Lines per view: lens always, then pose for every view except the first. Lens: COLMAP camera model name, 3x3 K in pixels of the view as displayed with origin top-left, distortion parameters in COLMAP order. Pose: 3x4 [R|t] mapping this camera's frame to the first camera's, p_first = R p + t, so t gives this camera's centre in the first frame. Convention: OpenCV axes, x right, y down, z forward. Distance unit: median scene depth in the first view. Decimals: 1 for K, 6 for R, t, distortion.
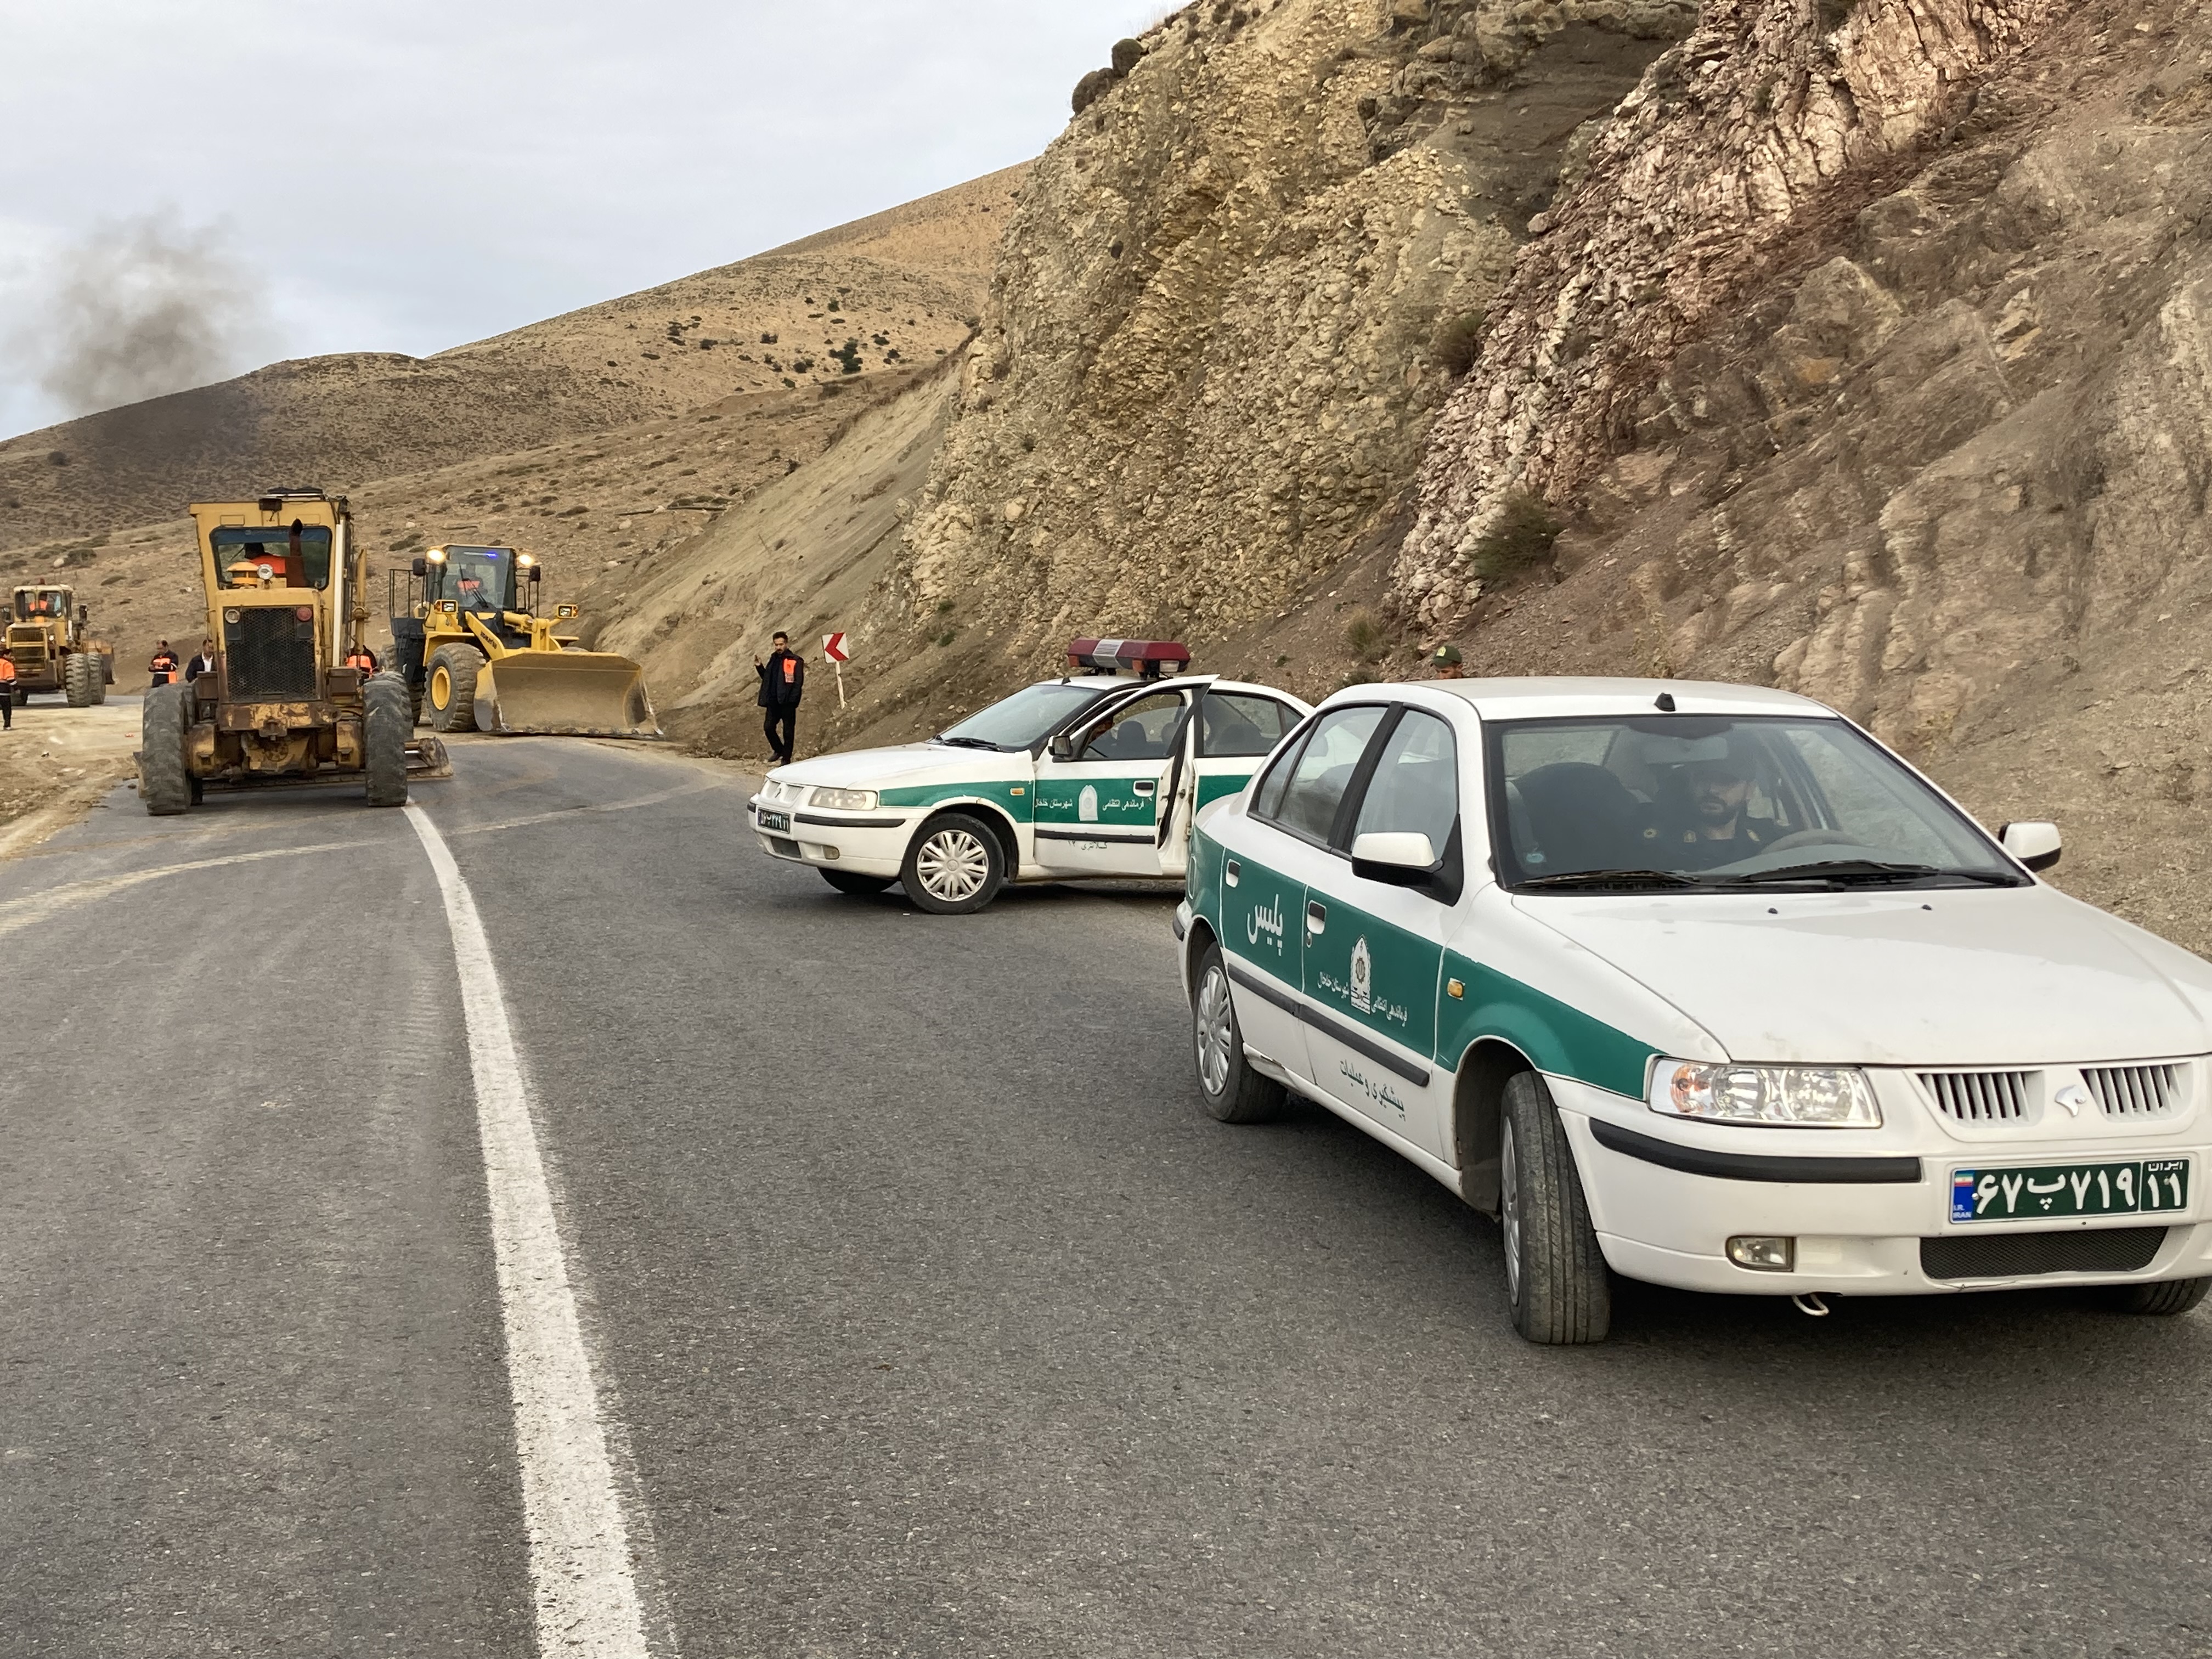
lens RADIAL K [[2620.6, 0, 1099.0], [0, 2620.6, 844.5], [0, 0, 1]] dist [0.013292, 0.000000]
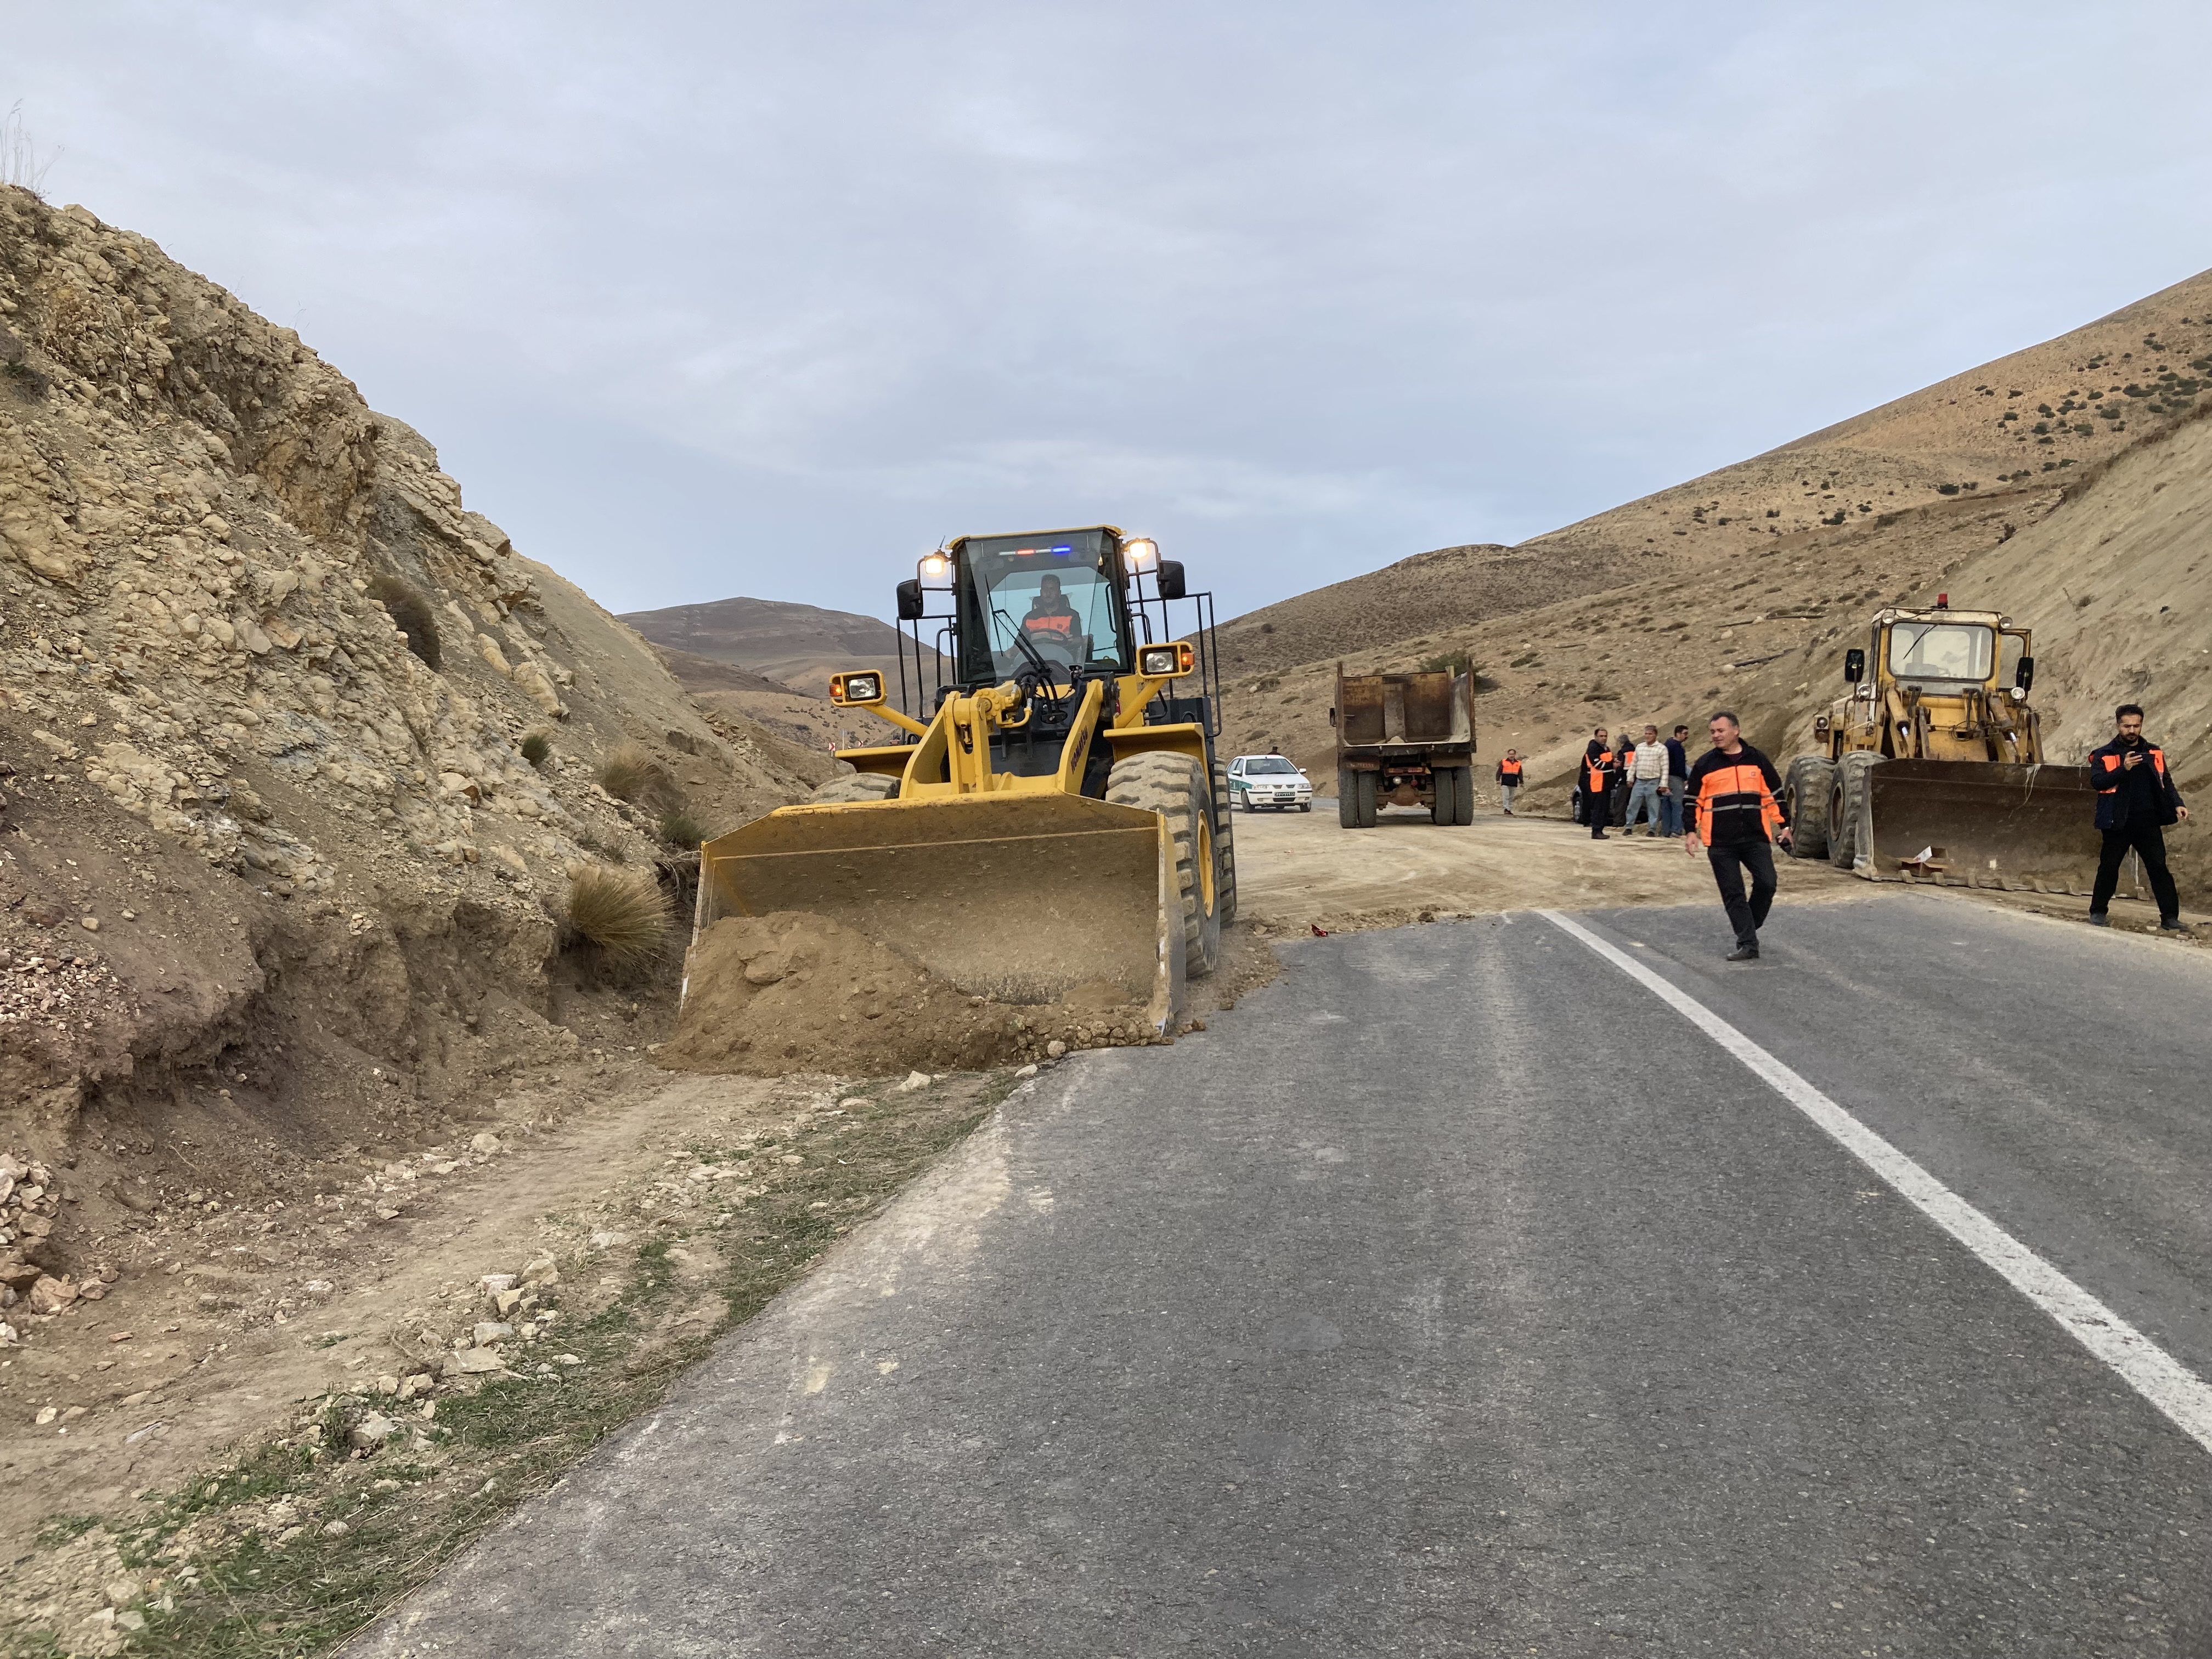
lens RADIAL K [[1814.3, 0, 1083.2], [0, 1814.3, 809.1], [0, 0, 1]] dist [0.022100, -0.015461]
pose [[0.887305, 0.001646, -0.461180, -0.059205], [-0.021385, 0.999065, -0.037580, -0.012882], [0.460687, 0.043207, 0.886511, 0.177480]]
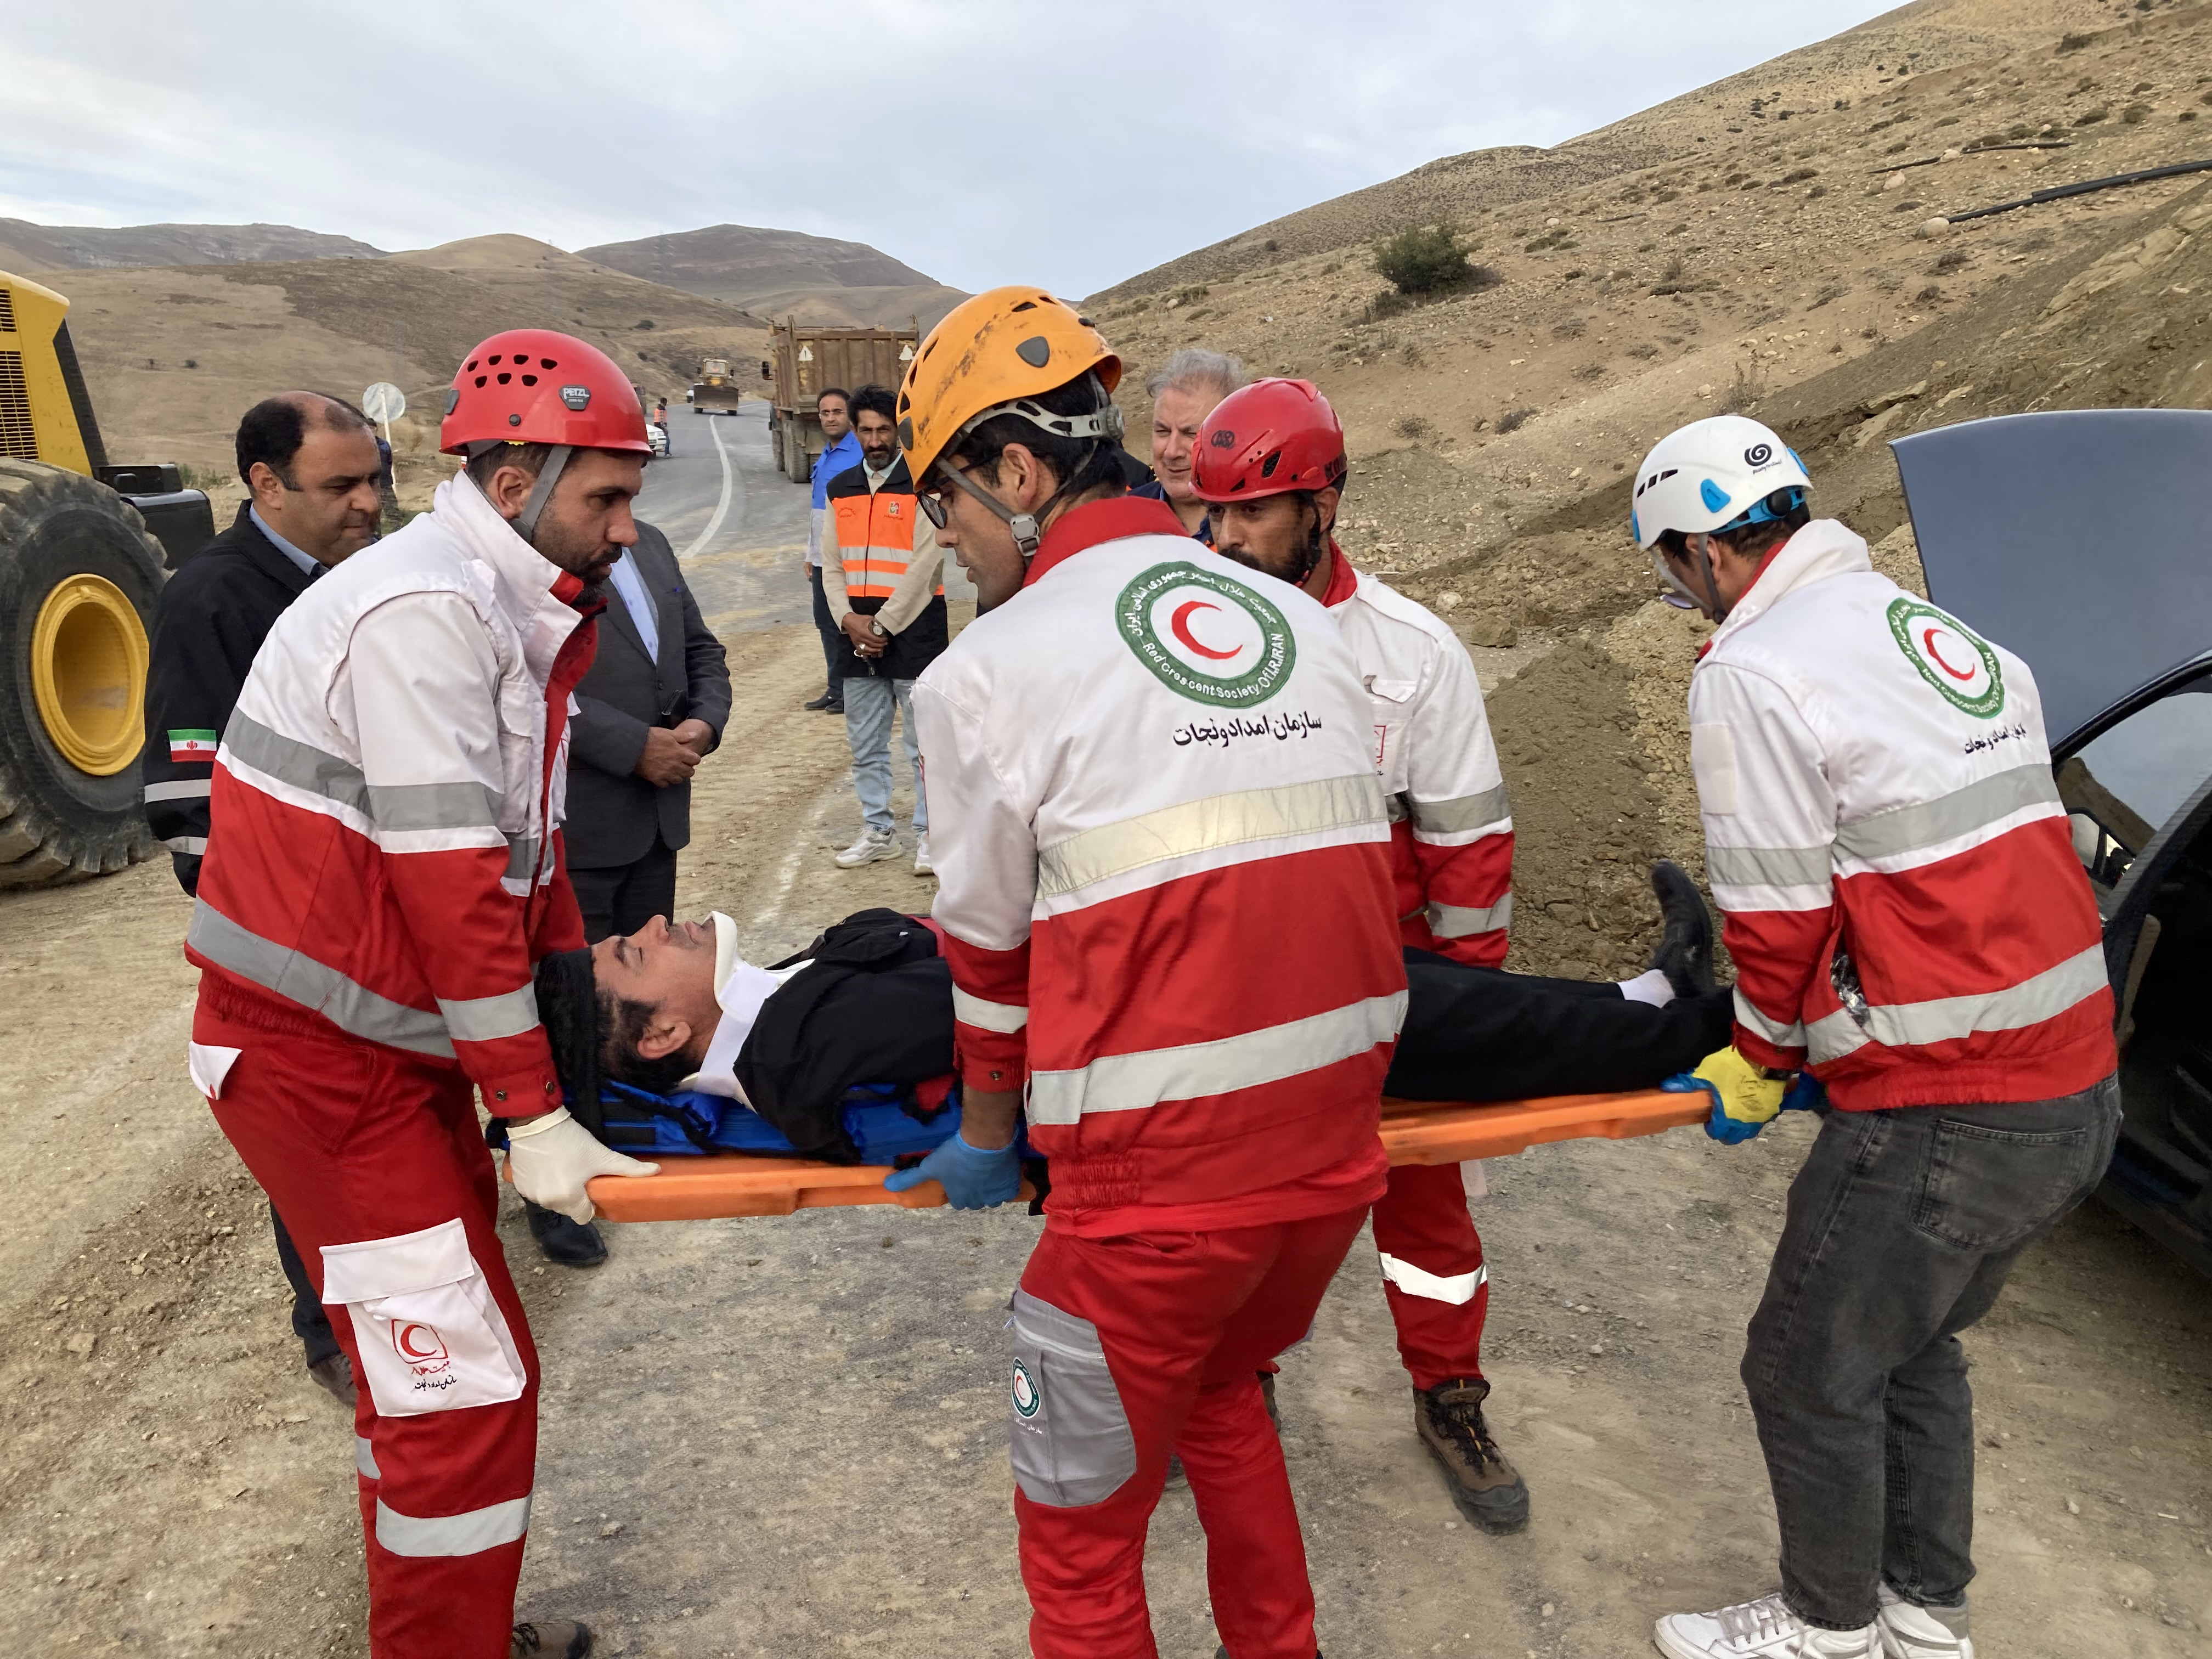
lens RADIAL K [[1814.3, 0, 1056.9], [0, 1814.3, 776.6], [0, 0, 1]] dist [0.022100, -0.015461]
pose [[0.876579, 0.076722, -0.475103, -0.118430], [-0.009864, 0.989868, 0.141649, -0.033936], [0.481157, -0.119480, 0.868454, 0.429442]]
